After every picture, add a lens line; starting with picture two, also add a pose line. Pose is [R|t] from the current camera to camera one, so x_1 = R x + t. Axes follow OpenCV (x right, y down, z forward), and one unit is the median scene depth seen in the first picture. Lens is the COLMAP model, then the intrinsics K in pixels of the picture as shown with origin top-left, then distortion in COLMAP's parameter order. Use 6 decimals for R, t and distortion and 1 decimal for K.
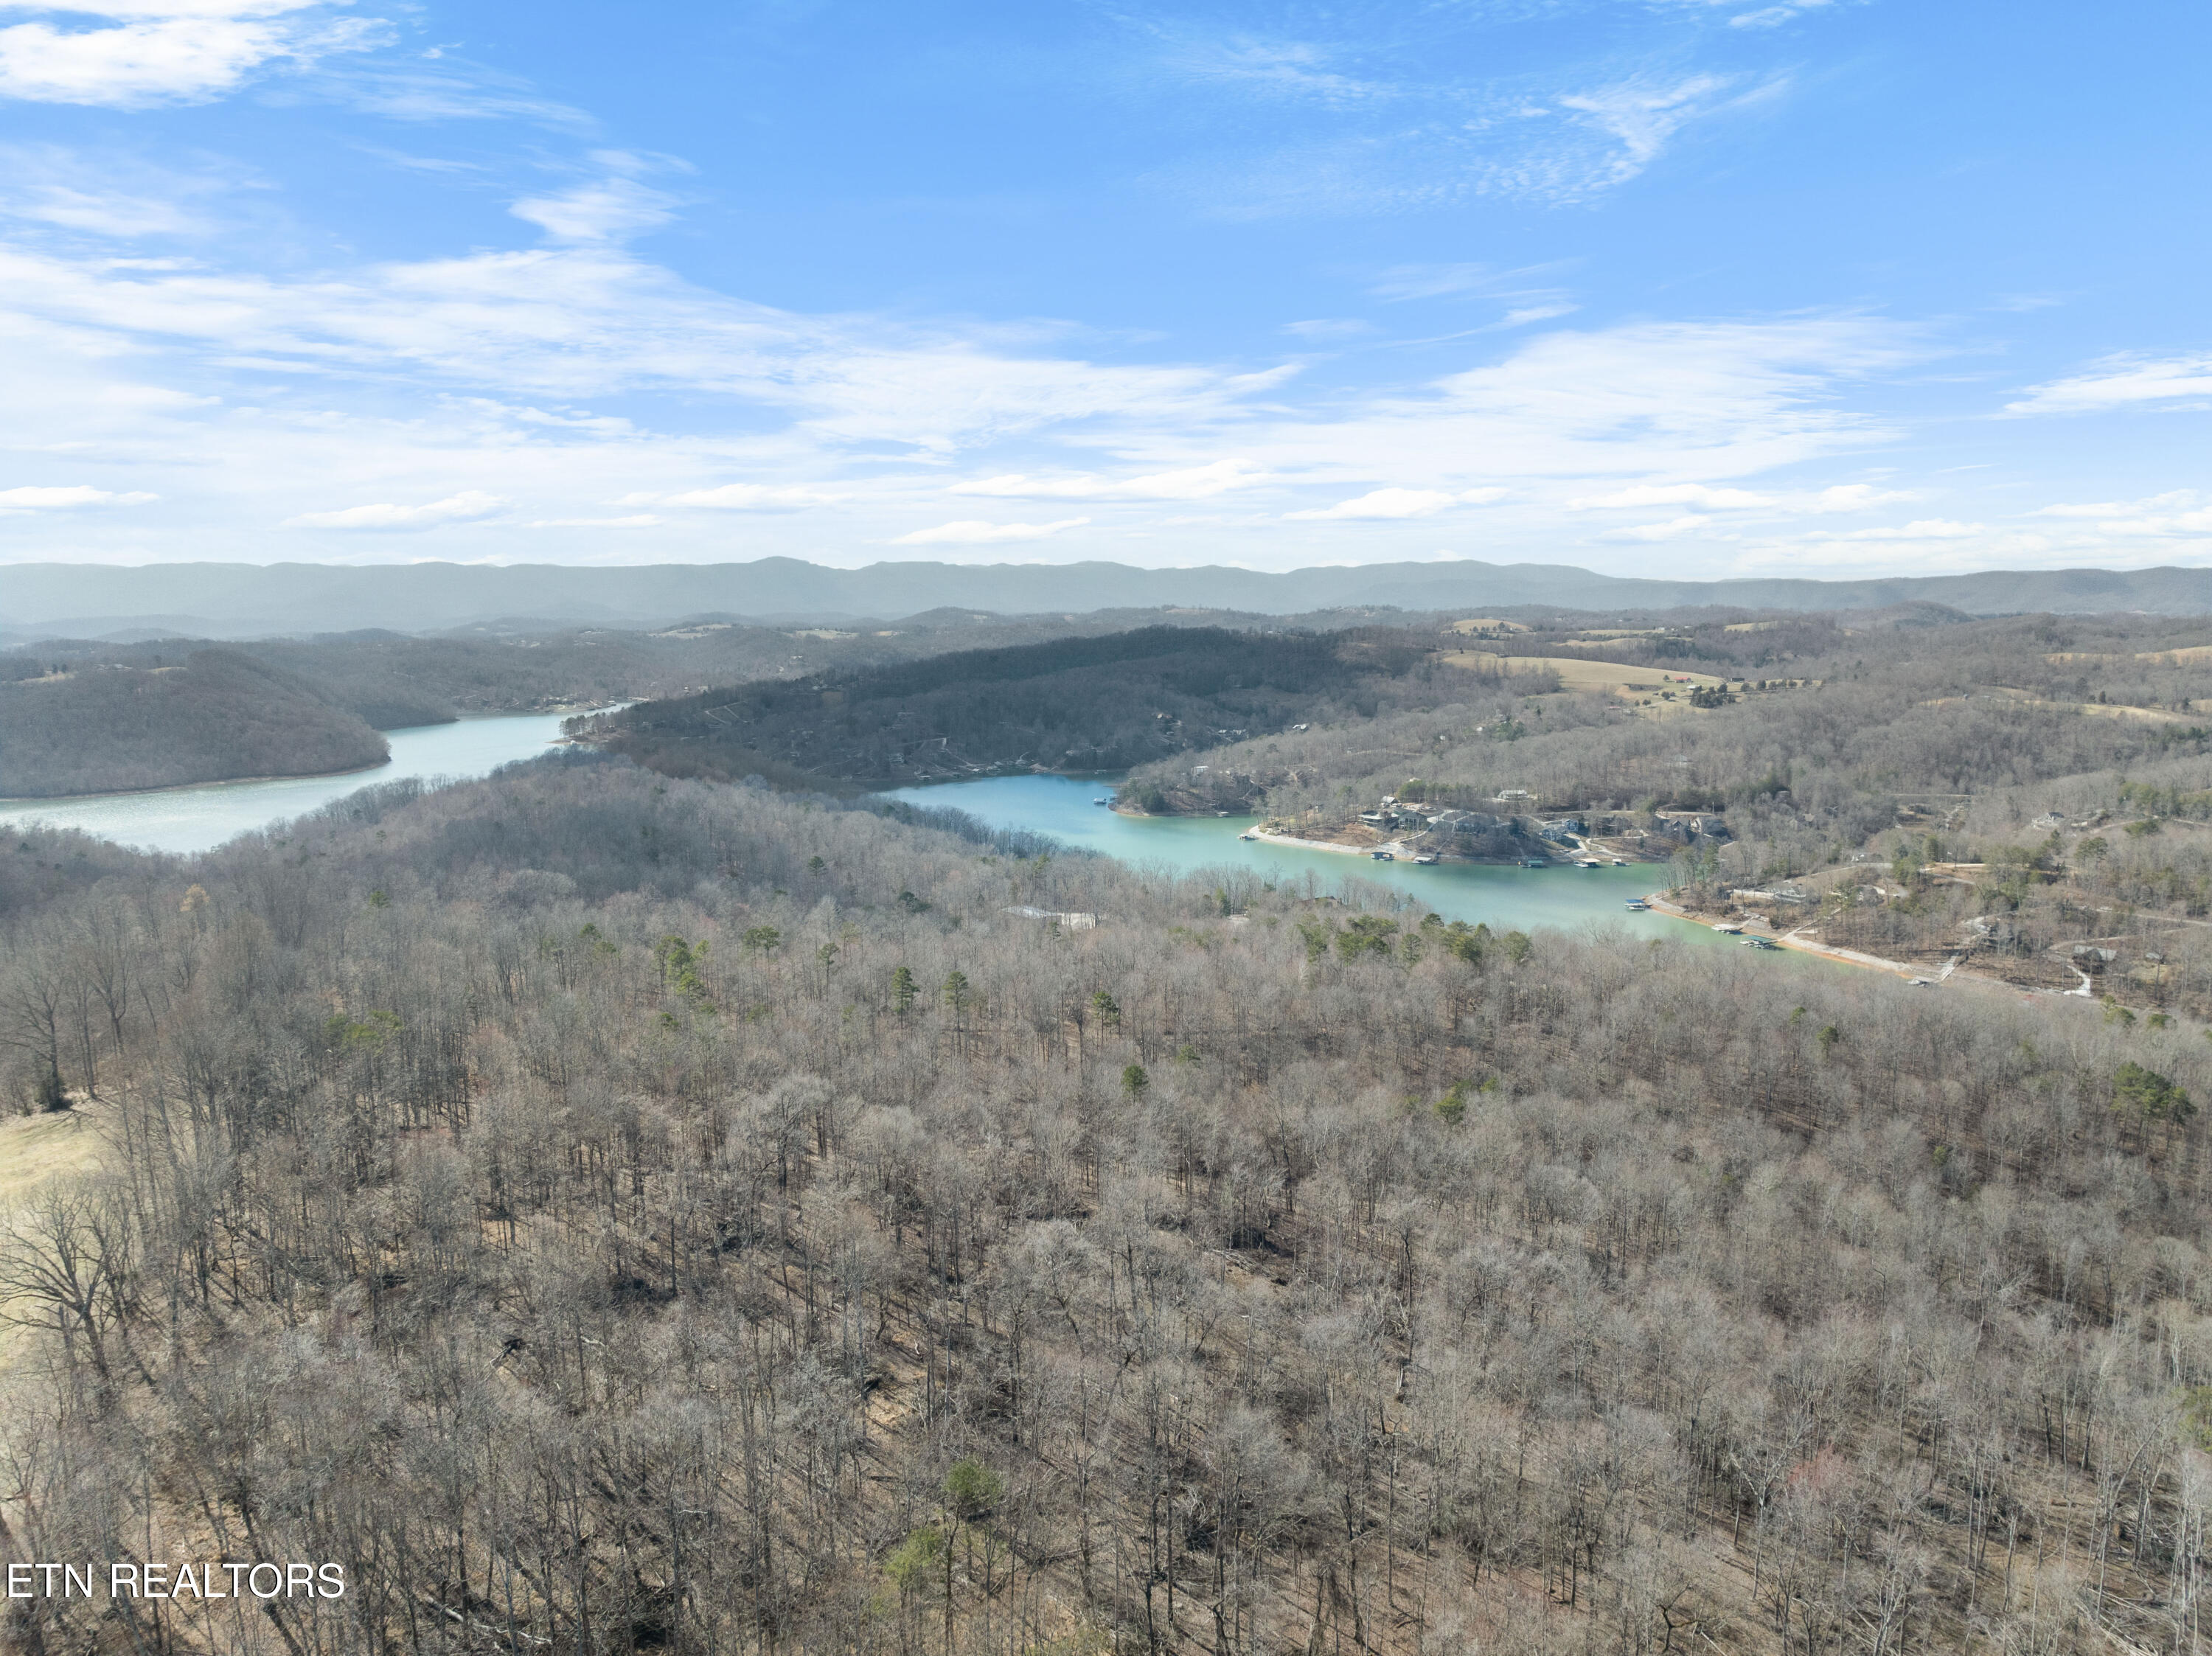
lens RADIAL K [[1561.0, 0, 1106.0], [0, 1561.0, 828.0], [0, 0, 1]] dist [-0.034240, -0.008521]
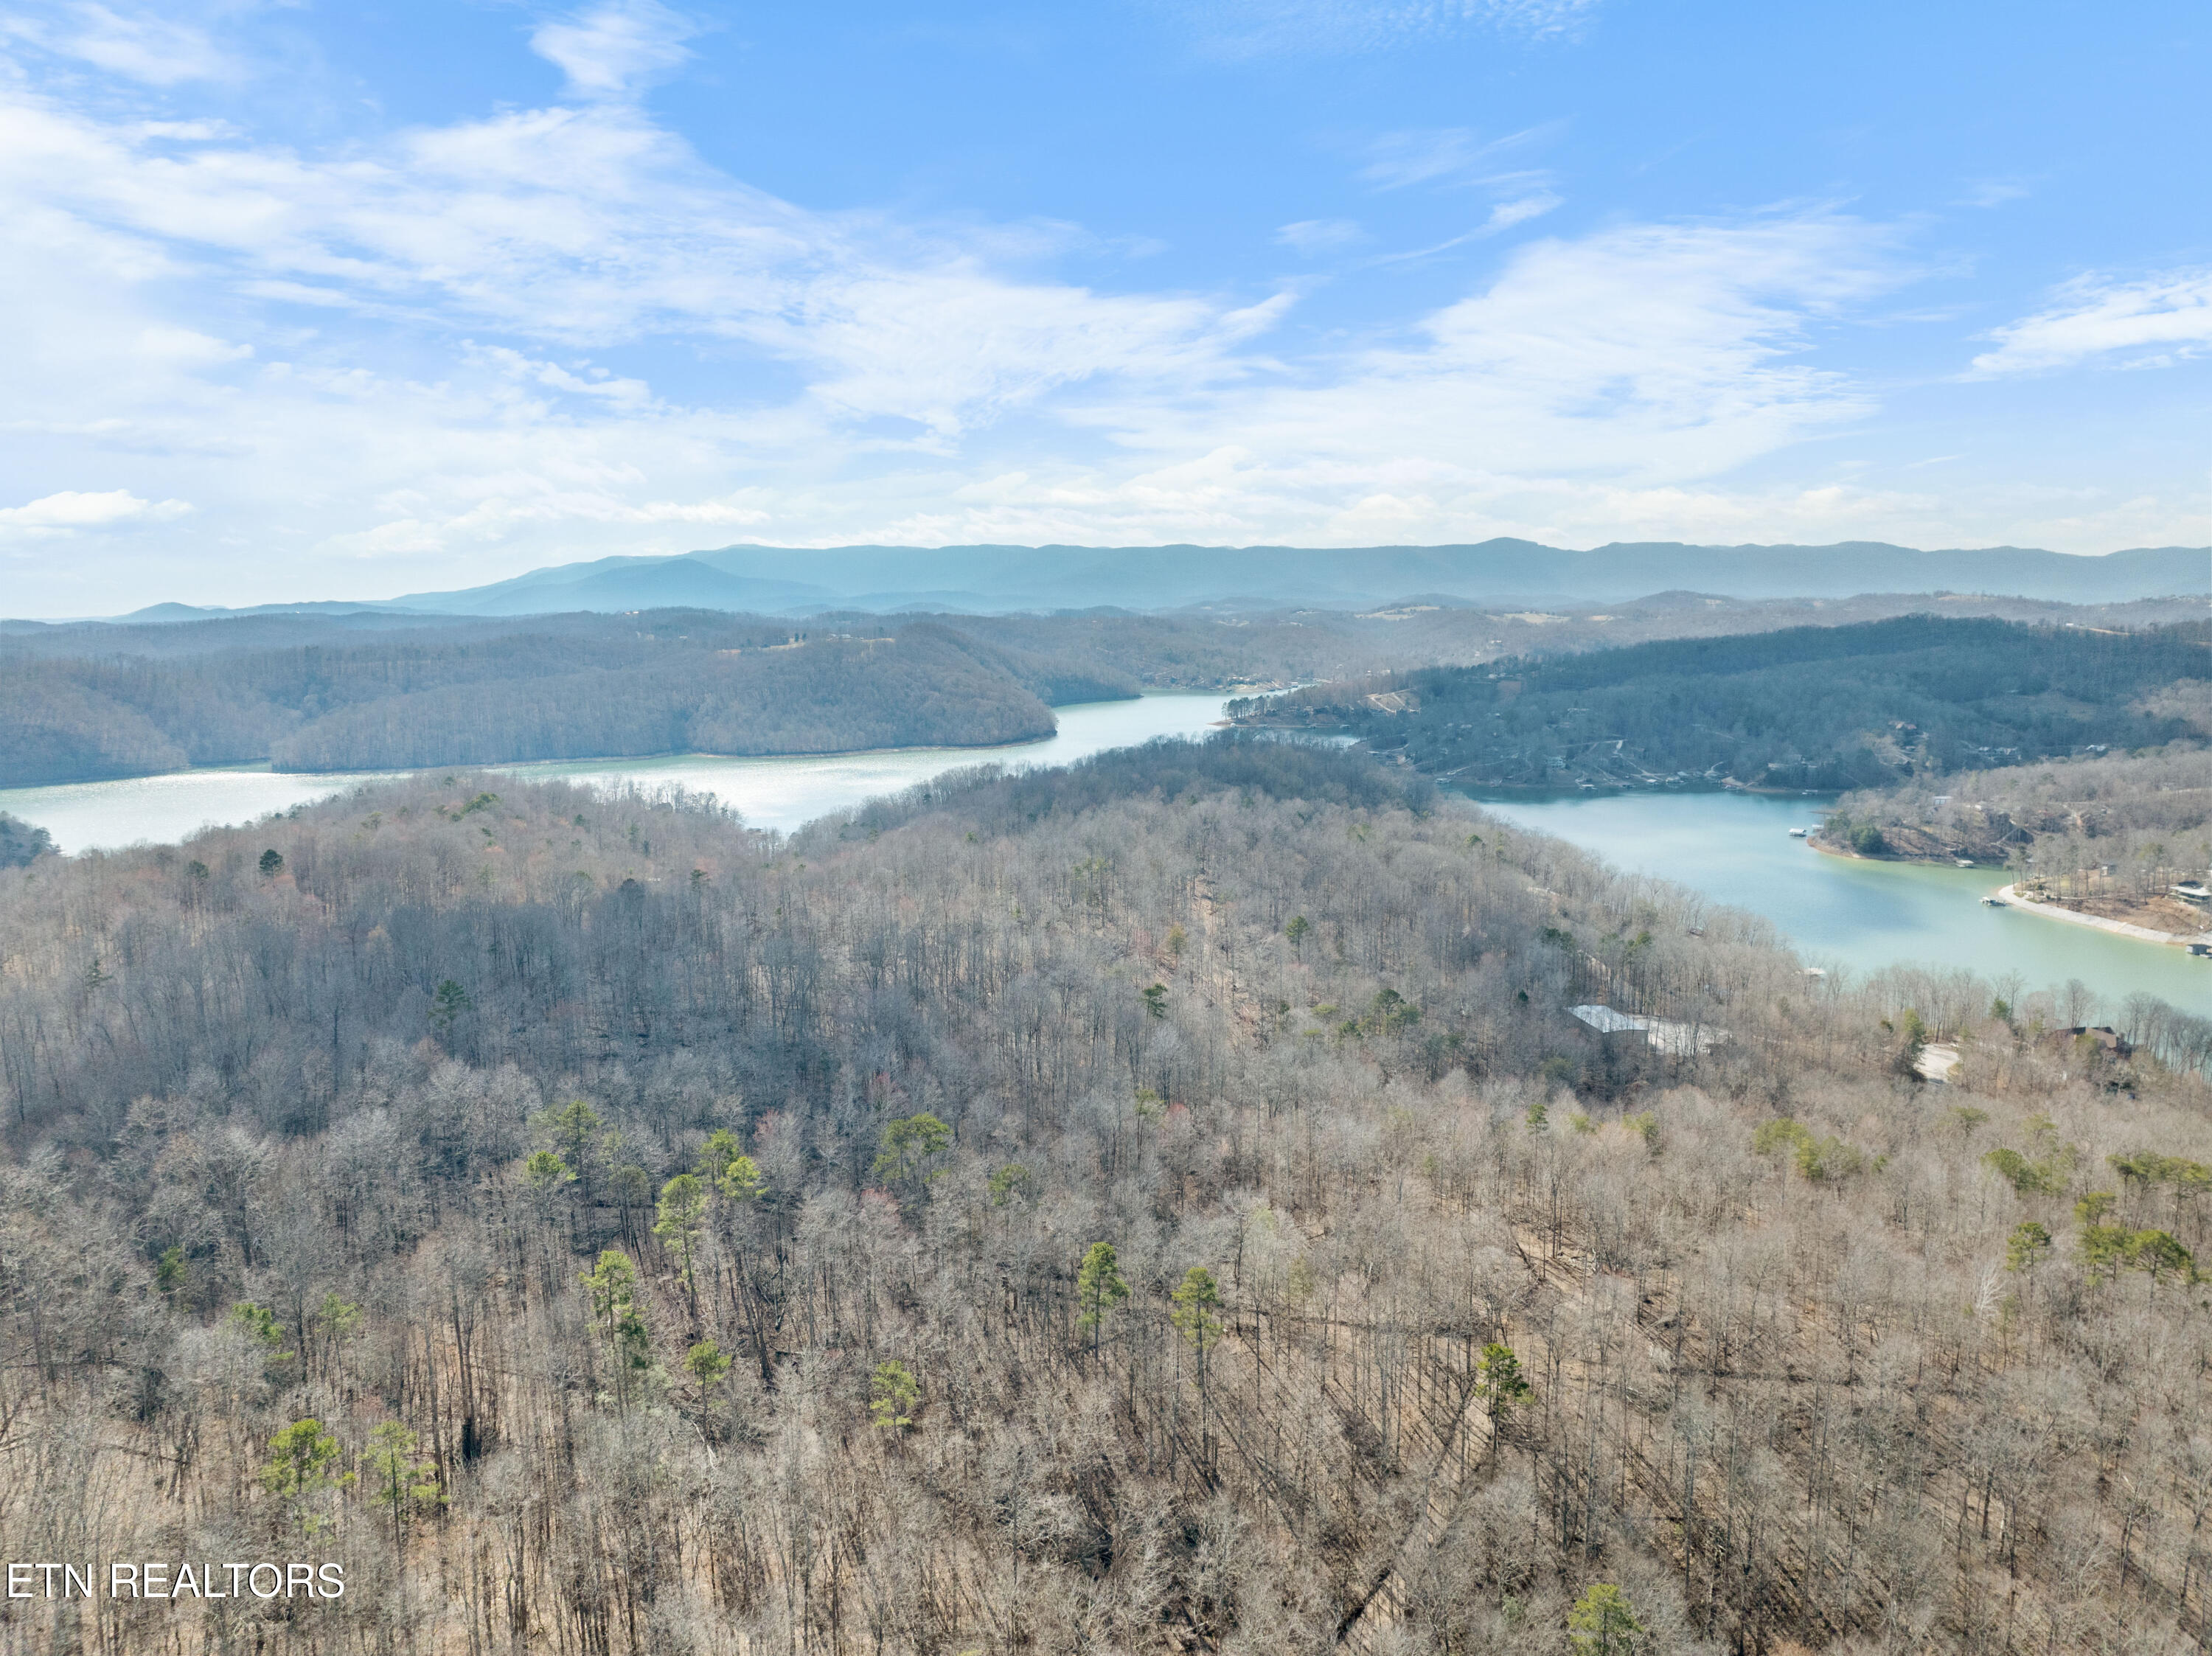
lens RADIAL K [[1561.3, 0, 1106.0], [0, 1561.3, 828.0], [0, 0, 1]] dist [-0.047634, 0.017282]
pose [[0.897368, 0.071301, -0.435484, 0.019008], [-0.066287, 0.997443, 0.026717, -0.014108], [0.436276, 0.004892, 0.899800, 0.107070]]
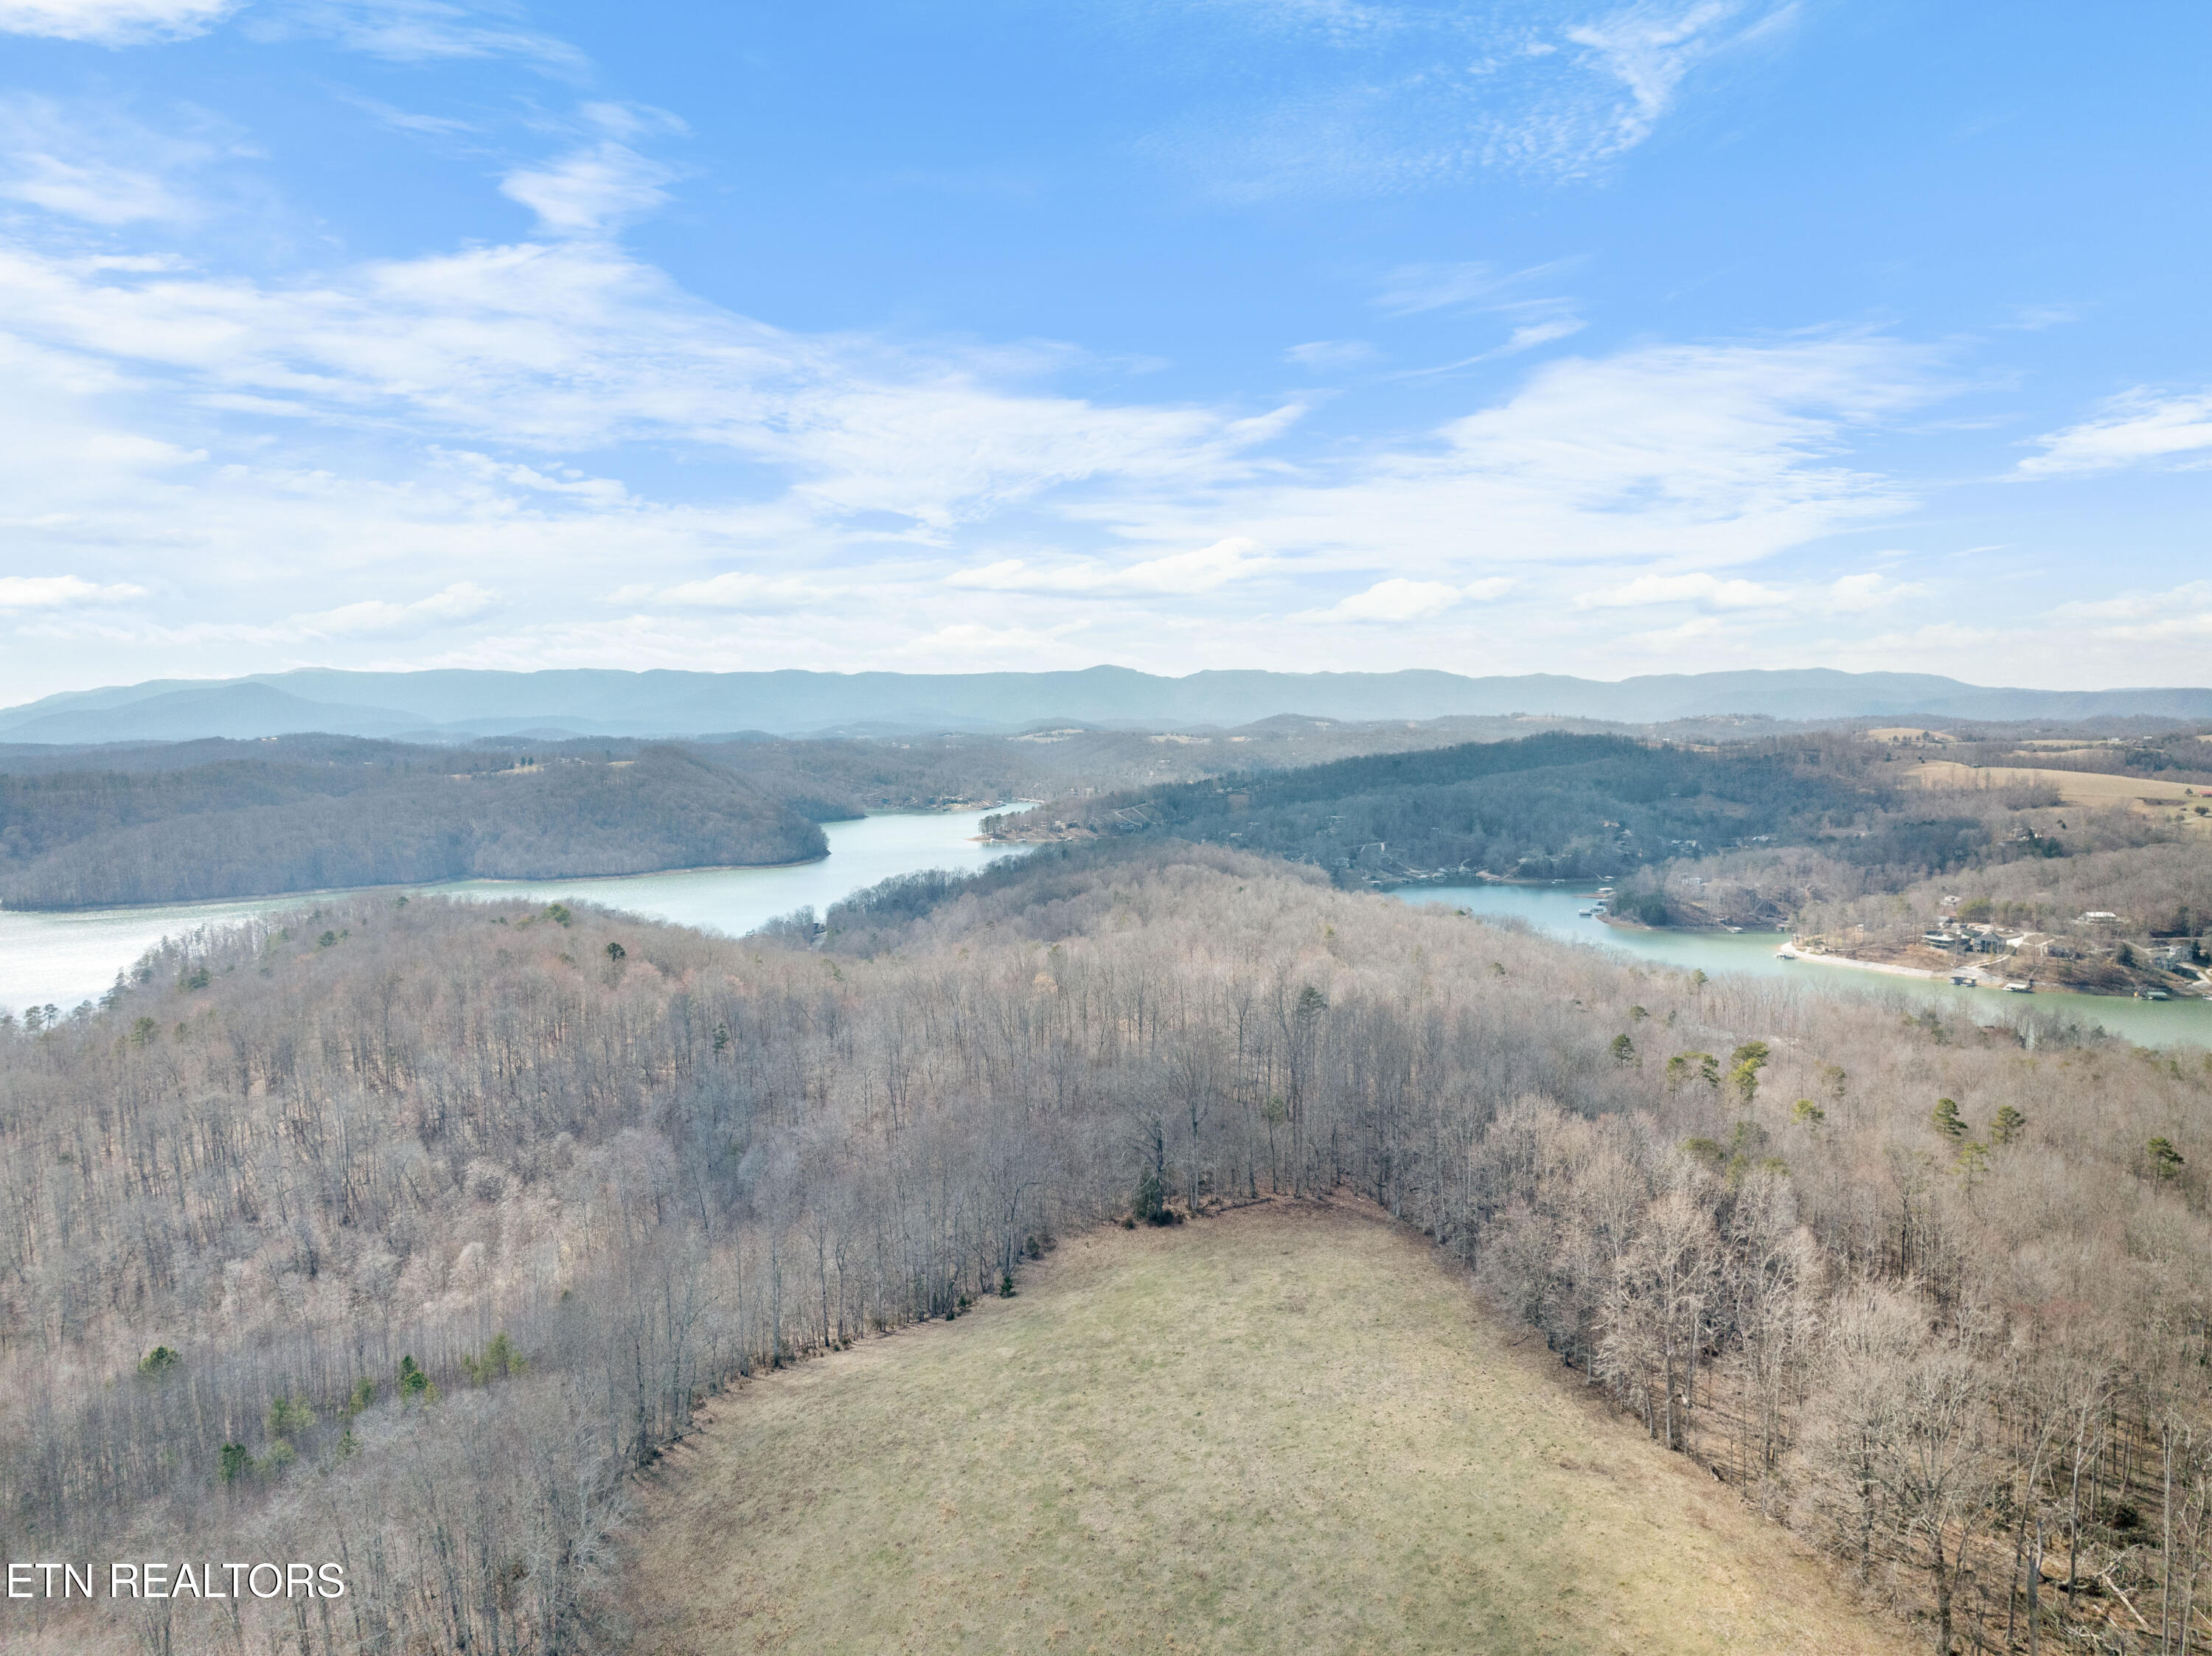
lens RADIAL K [[1561.3, 0, 1106.0], [0, 1561.3, 828.0], [0, 0, 1]] dist [-0.047634, 0.017282]
pose [[0.981038, 0.018093, -0.192970, -0.088735], [-0.031264, 0.997367, -0.065430, 0.002027], [0.191278, 0.070223, 0.979021, 0.013685]]
